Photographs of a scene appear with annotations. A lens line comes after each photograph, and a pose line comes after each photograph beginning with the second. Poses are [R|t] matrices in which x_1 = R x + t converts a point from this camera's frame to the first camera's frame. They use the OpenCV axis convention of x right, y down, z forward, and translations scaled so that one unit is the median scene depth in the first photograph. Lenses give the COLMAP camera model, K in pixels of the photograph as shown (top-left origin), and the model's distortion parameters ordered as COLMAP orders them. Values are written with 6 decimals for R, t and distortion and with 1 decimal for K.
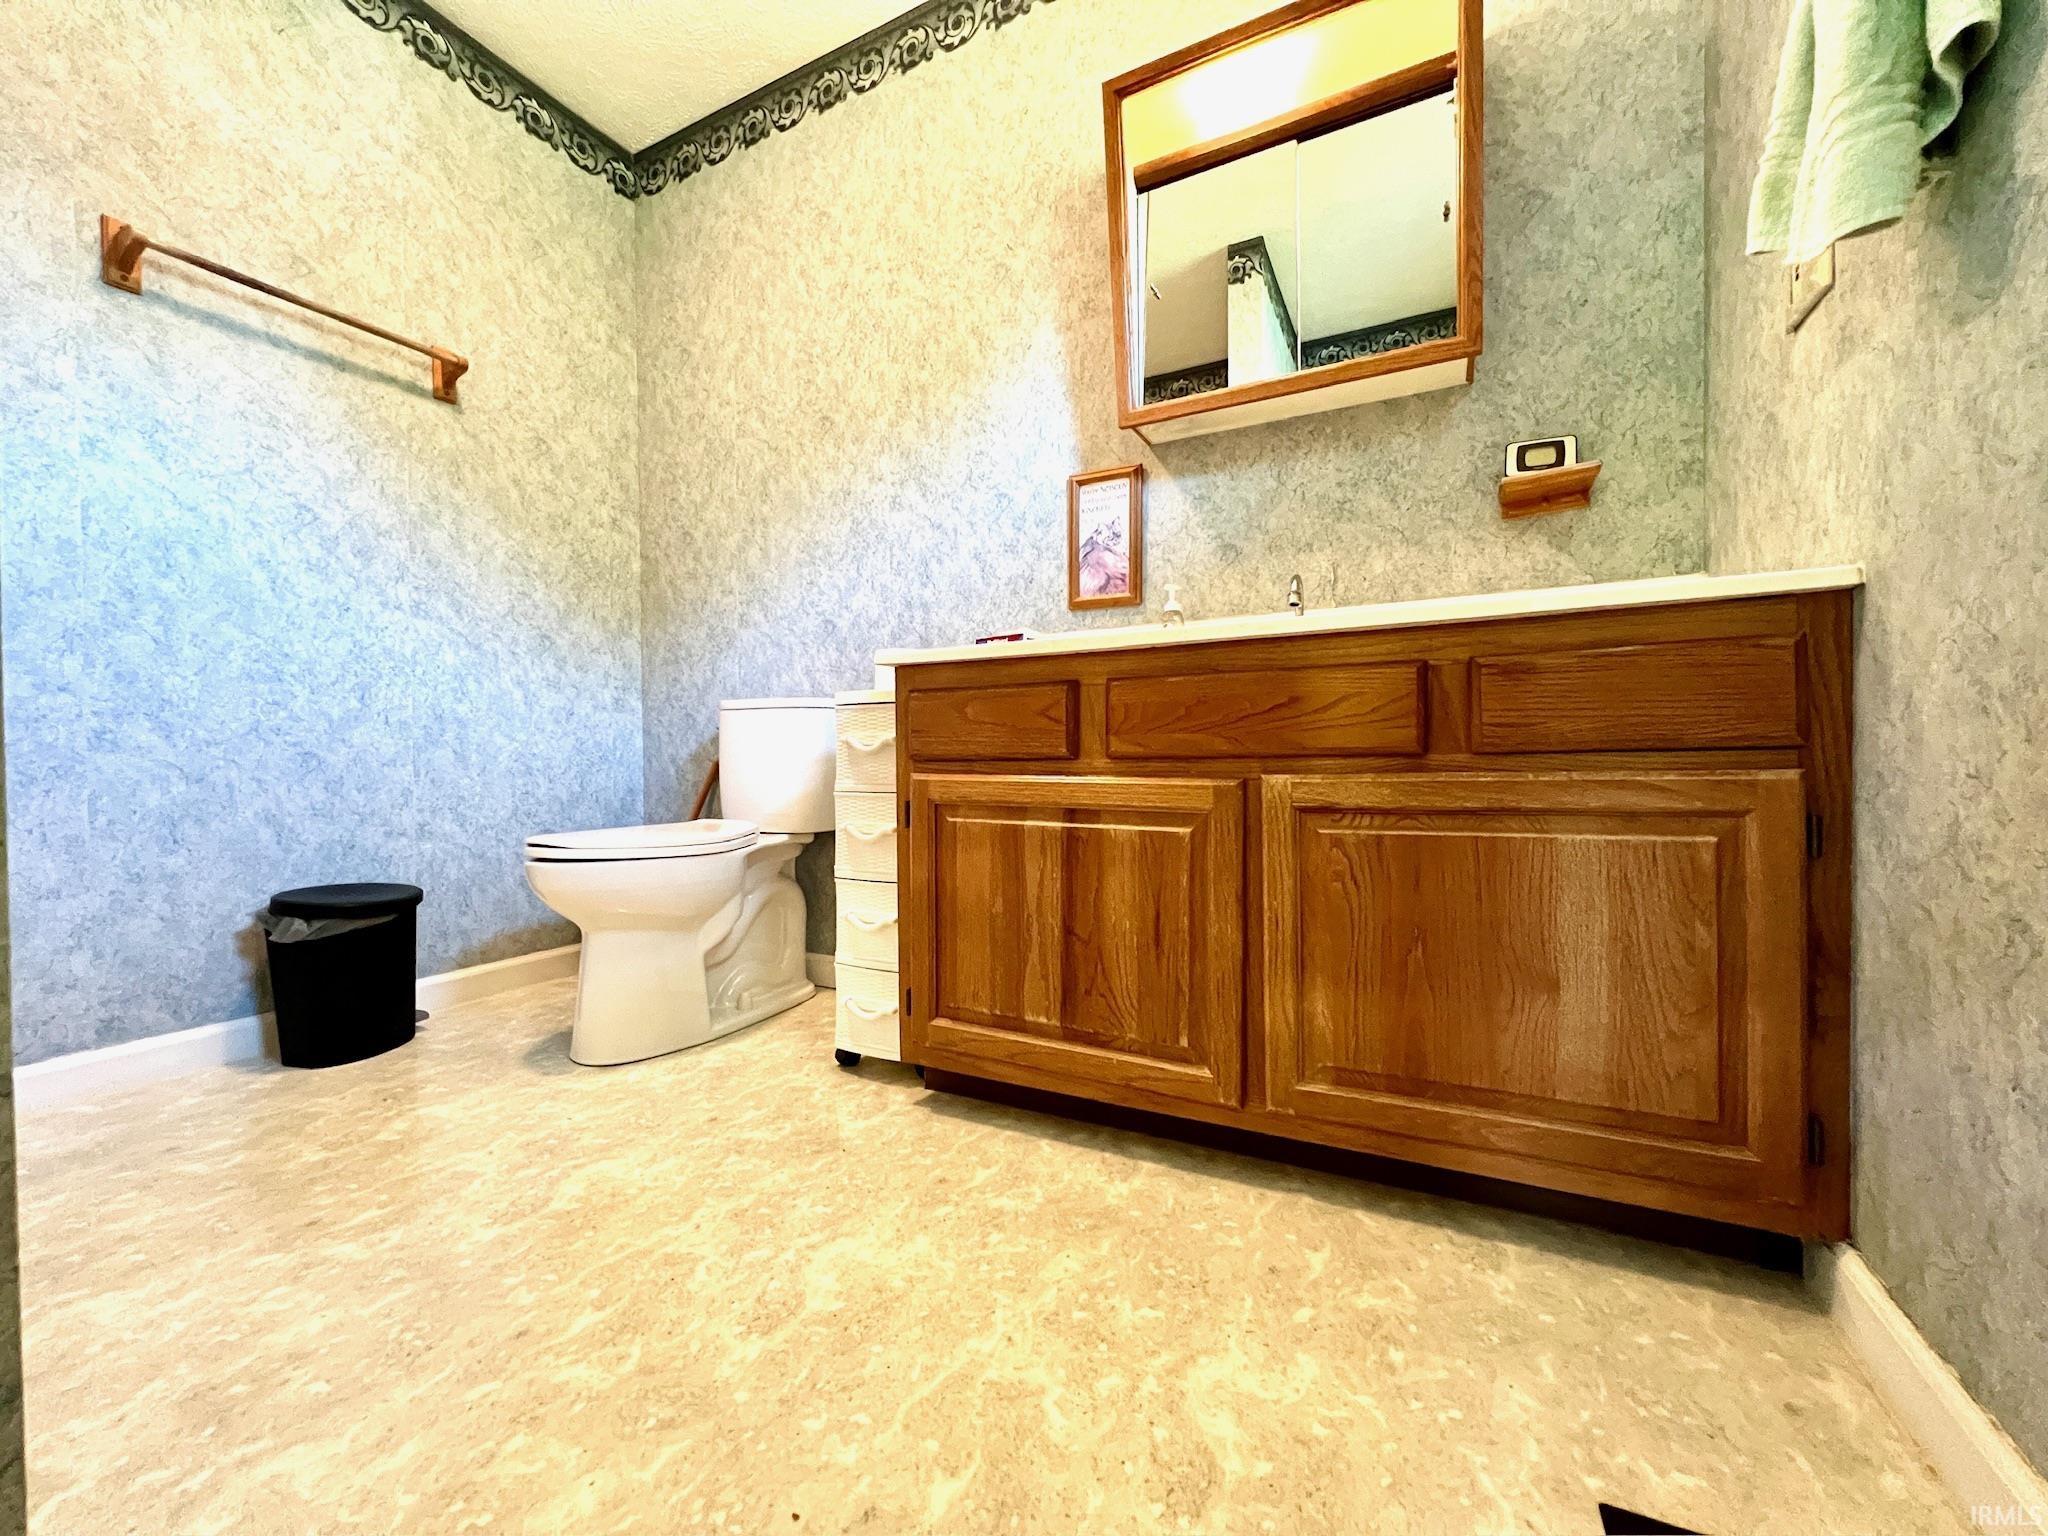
lens RADIAL K [[815.8, 0, 1020.5], [0, 815.8, 769.4], [0, 0, 1]] dist [-0.002549, 0.000179]
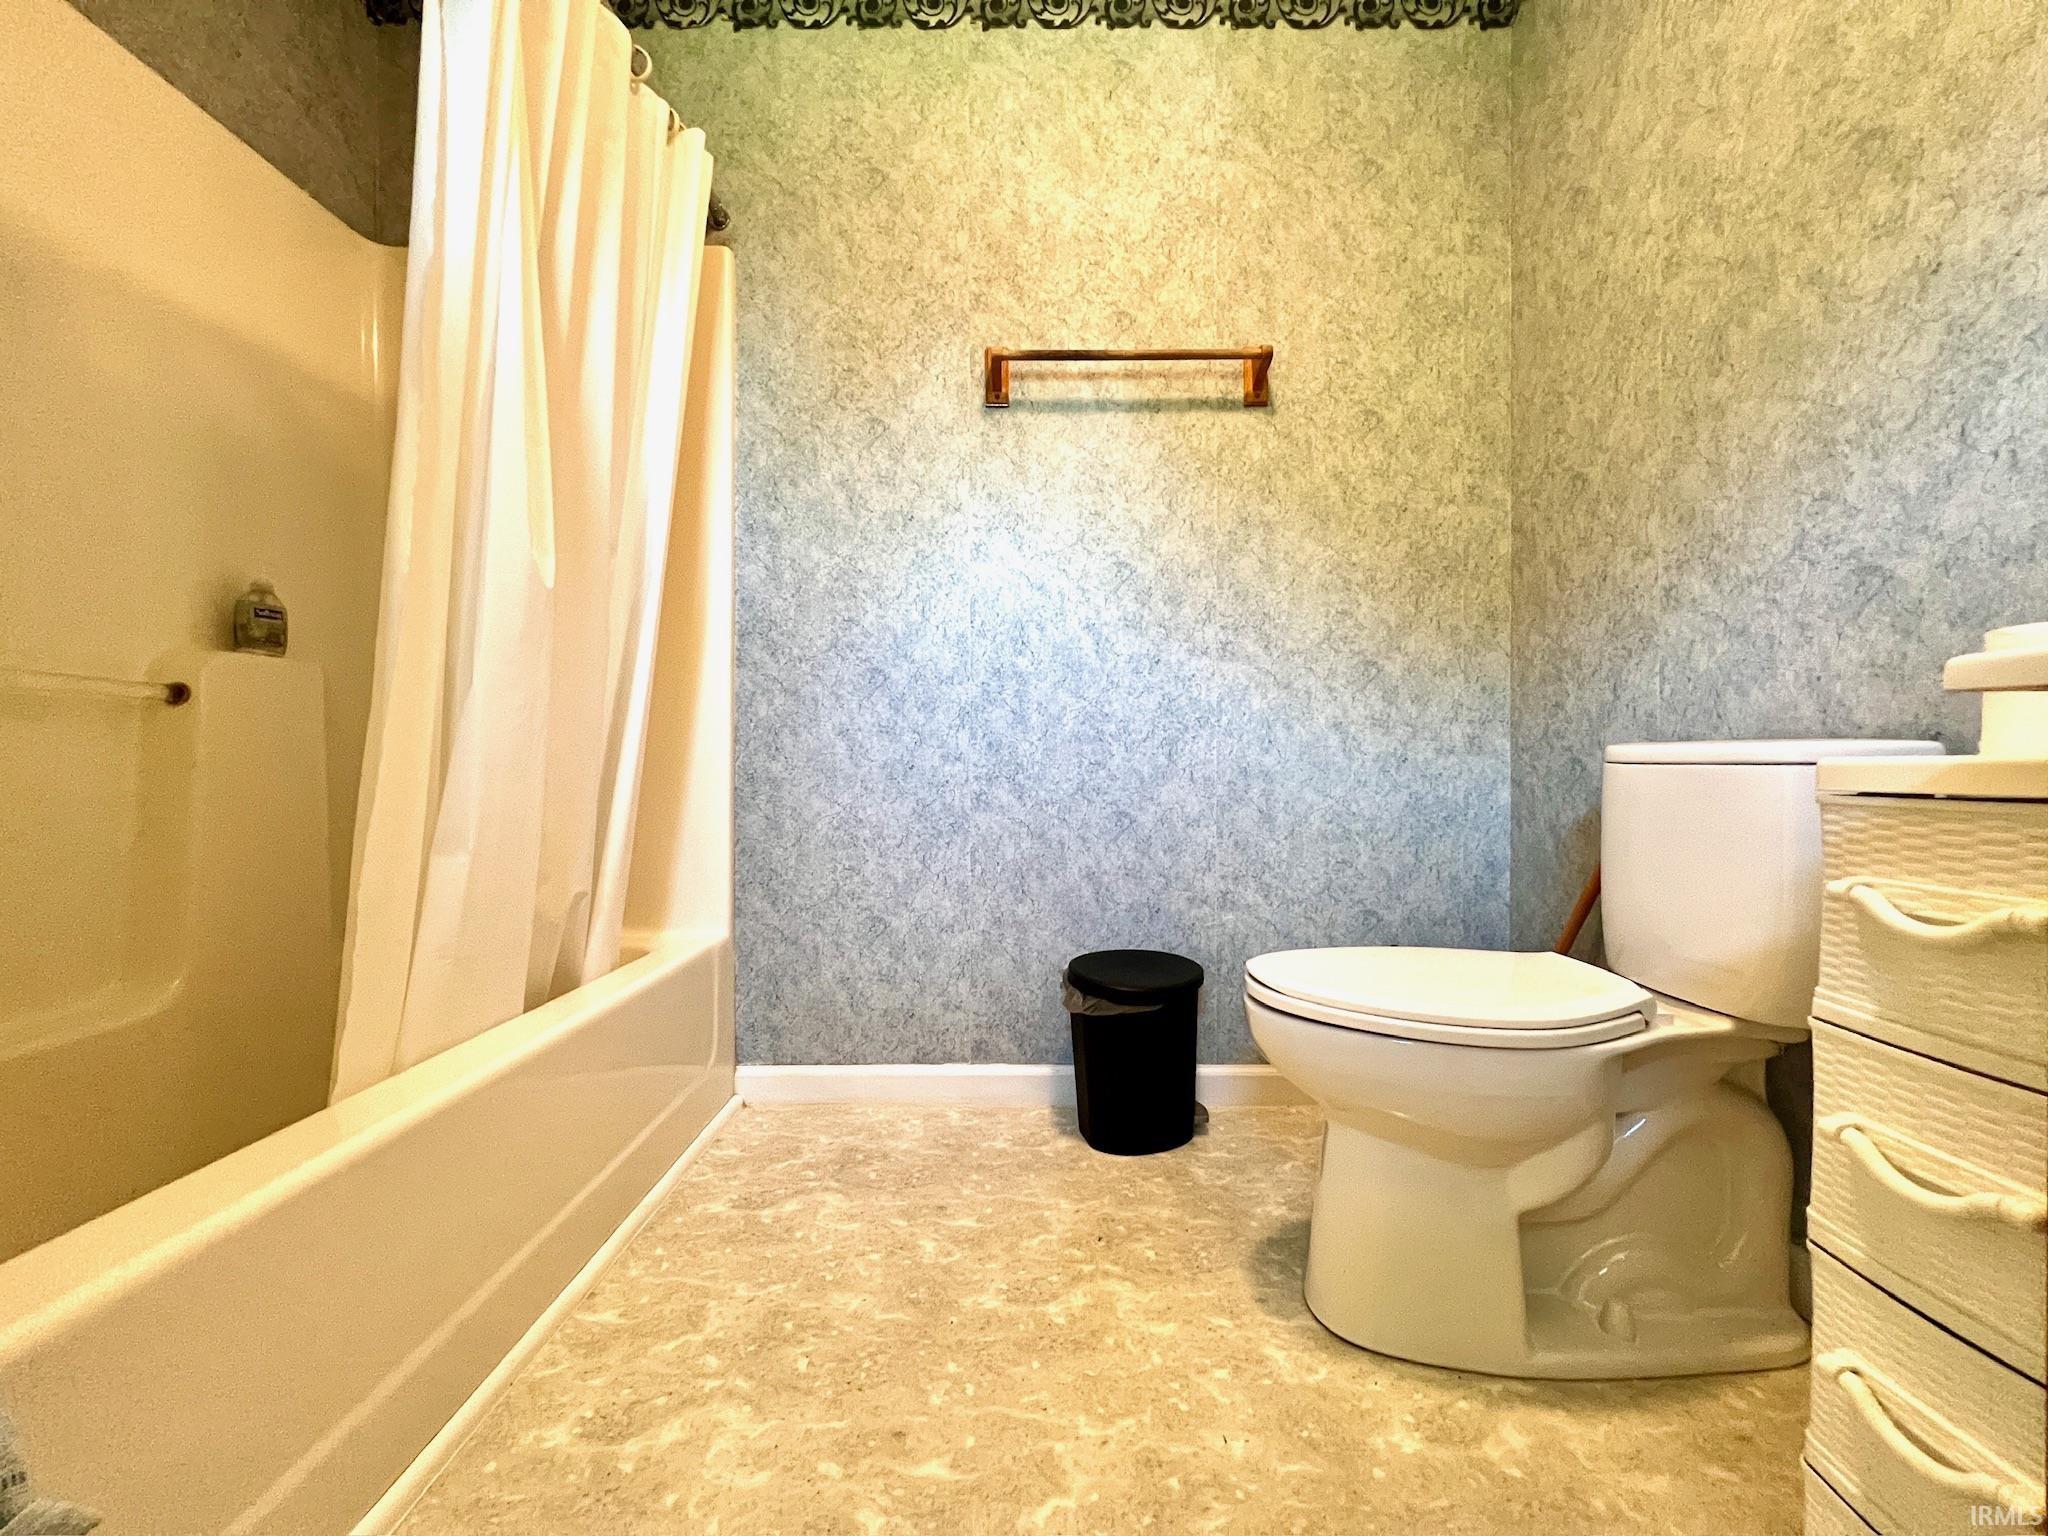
lens RADIAL K [[815.8, 0, 1020.5], [0, 815.8, 769.4], [0, 0, 1]] dist [-0.002549, 0.000179]
pose [[0.459324, 0.012896, -0.888175, -0.048834], [-0.017731, 0.999828, 0.005348, -0.068273], [0.888092, 0.013291, 0.459474, 0.396870]]
